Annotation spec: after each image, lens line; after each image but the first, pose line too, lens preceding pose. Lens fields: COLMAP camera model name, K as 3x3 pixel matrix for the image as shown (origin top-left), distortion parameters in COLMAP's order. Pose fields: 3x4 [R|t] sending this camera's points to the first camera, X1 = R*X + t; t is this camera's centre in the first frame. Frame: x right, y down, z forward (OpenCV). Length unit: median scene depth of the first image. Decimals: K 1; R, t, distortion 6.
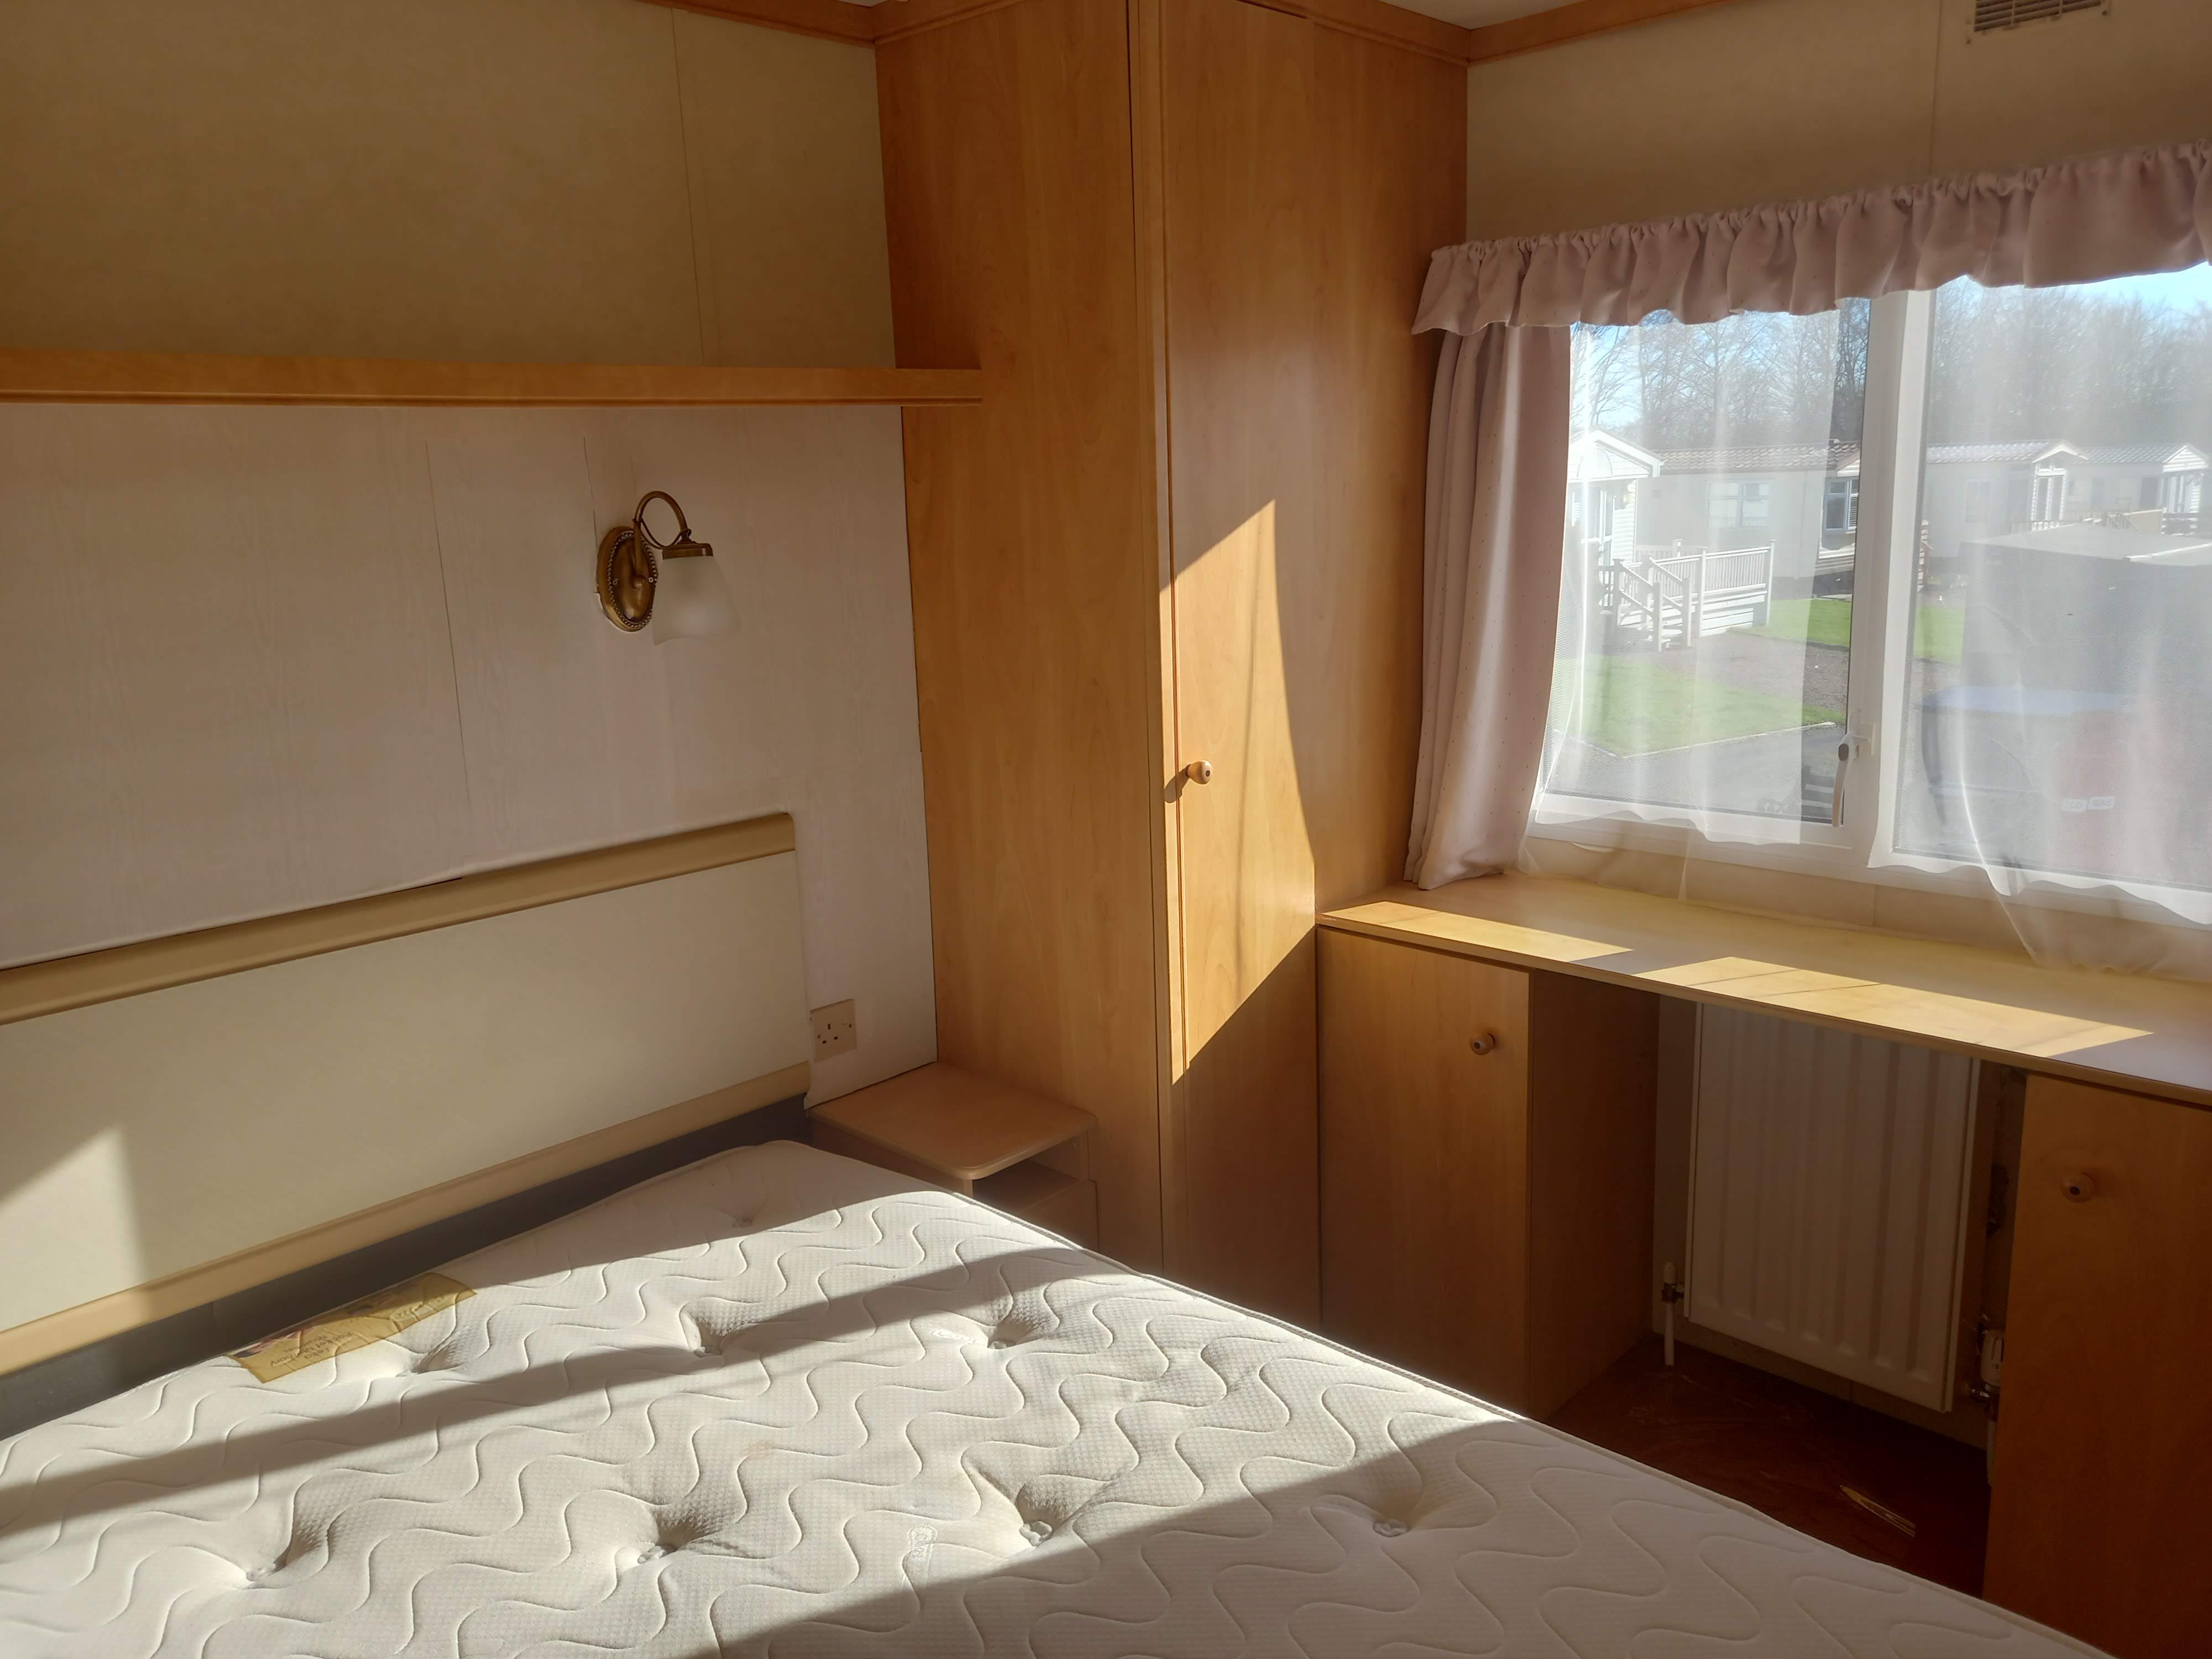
lens RADIAL K [[1630.7, 0, 1109.7], [0, 1630.7, 822.9], [0, 0, 1]] dist [0.087662, -0.081196]
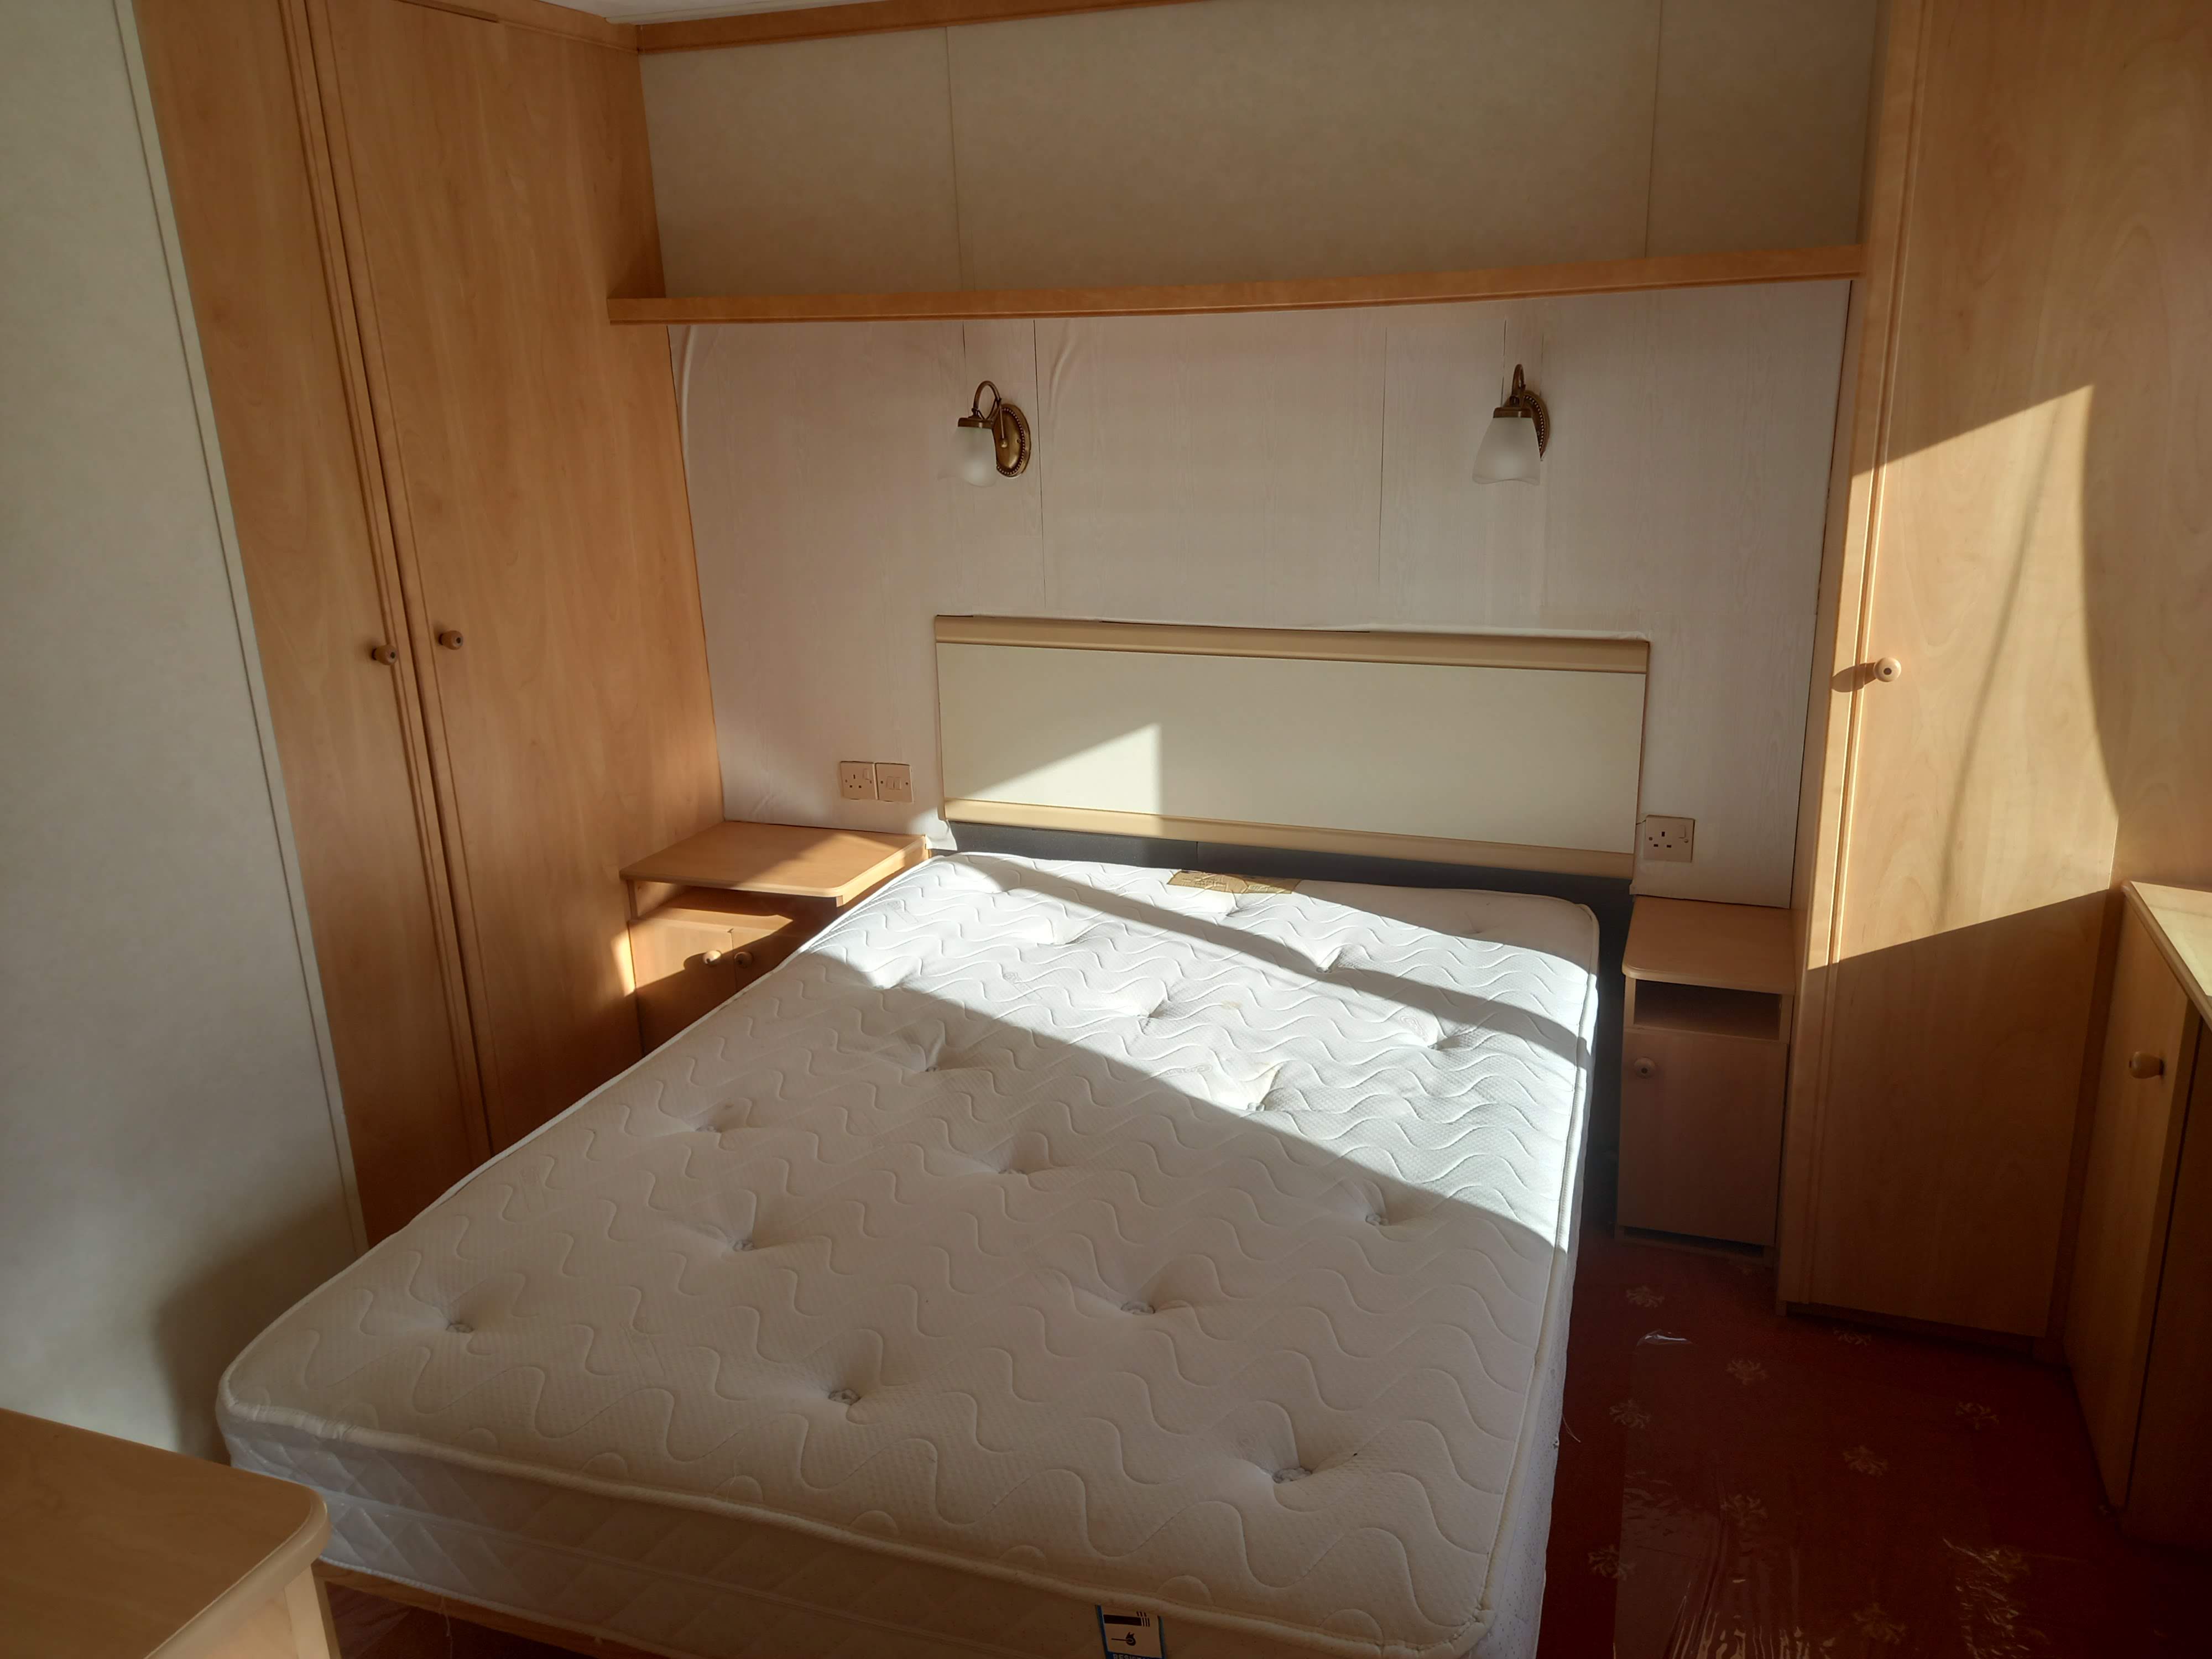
lens RADIAL K [[1630.7, 0, 1109.7], [0, 1630.7, 822.9], [0, 0, 1]] dist [0.087662, -0.081196]
pose [[0.378644, 0.277084, -0.883093, 0.911436], [-0.182666, 0.957741, 0.222184, -0.091286], [0.907338, 0.077182, 0.413257, 0.214610]]
